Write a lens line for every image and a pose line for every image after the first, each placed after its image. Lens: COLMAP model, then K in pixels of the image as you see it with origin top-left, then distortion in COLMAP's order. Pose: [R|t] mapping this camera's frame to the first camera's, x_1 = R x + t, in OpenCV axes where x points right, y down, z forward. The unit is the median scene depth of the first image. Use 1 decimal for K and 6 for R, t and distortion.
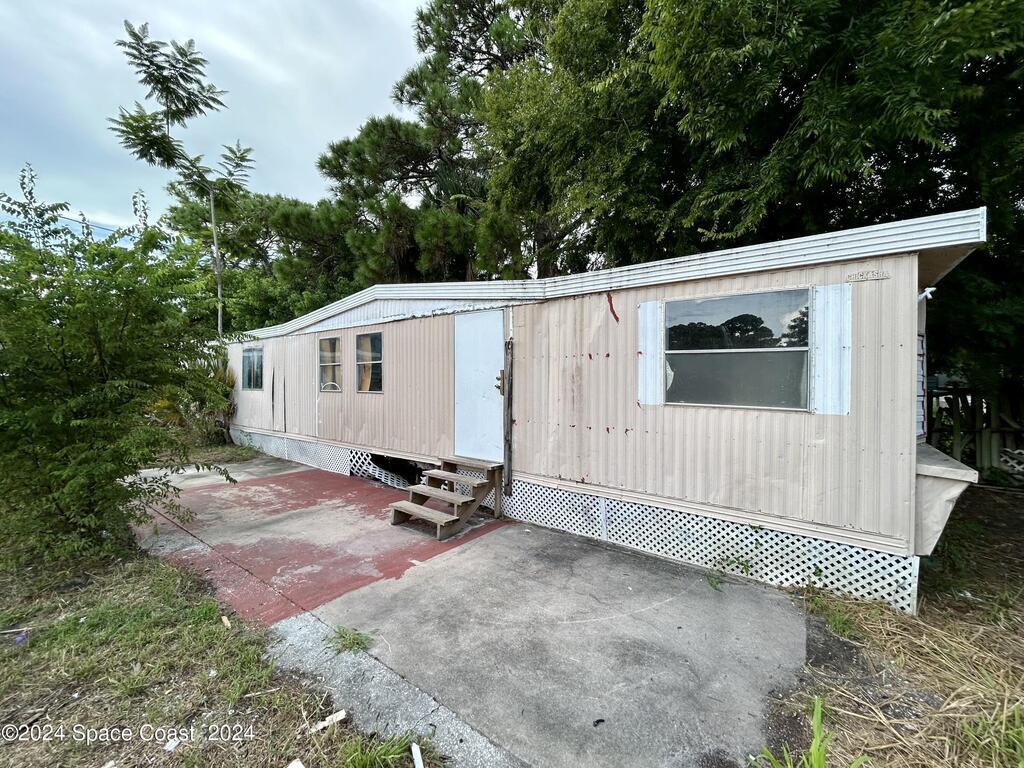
lens RADIAL K [[411.8, 0, 510.8], [0, 411.8, 383.3], [0, 0, 1]] dist [-0.000835, 0.000849]
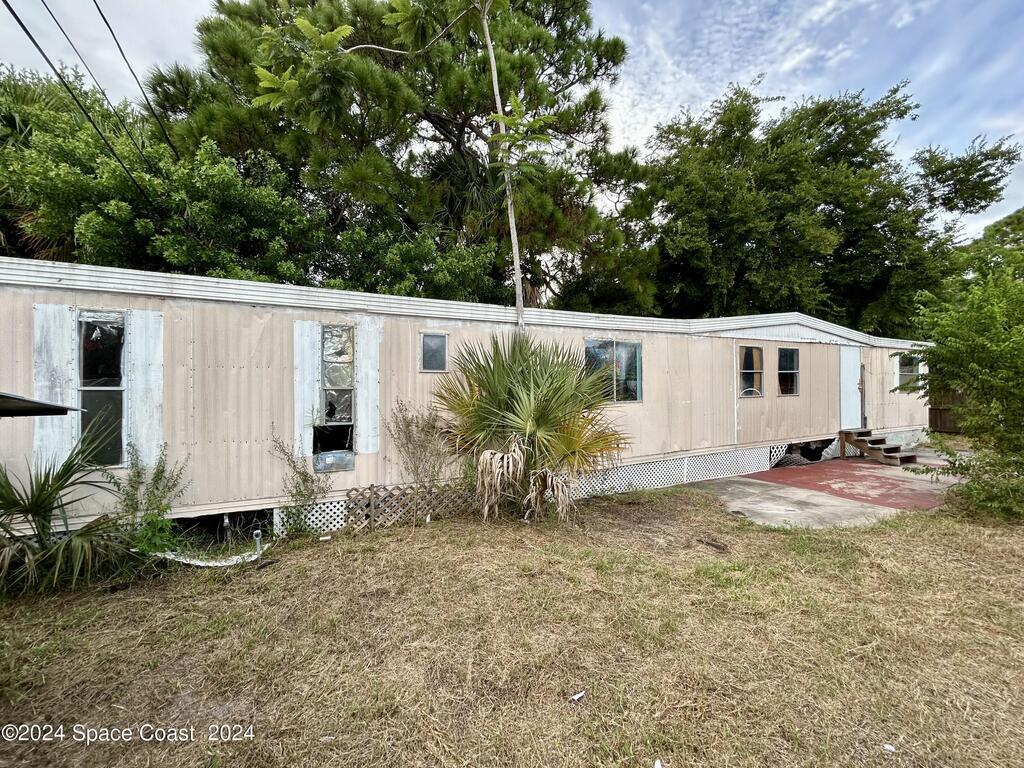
lens RADIAL K [[411.8, 0, 489.9], [0, 411.8, 377.2], [0, 0, 1]] dist [-0.000835, 0.000849]
pose [[0.441611, -0.002740, 0.897202, -1.816395], [0.009346, 0.999955, -0.001546, -0.038757], [-0.897158, 0.009068, 0.441617, 1.227147]]
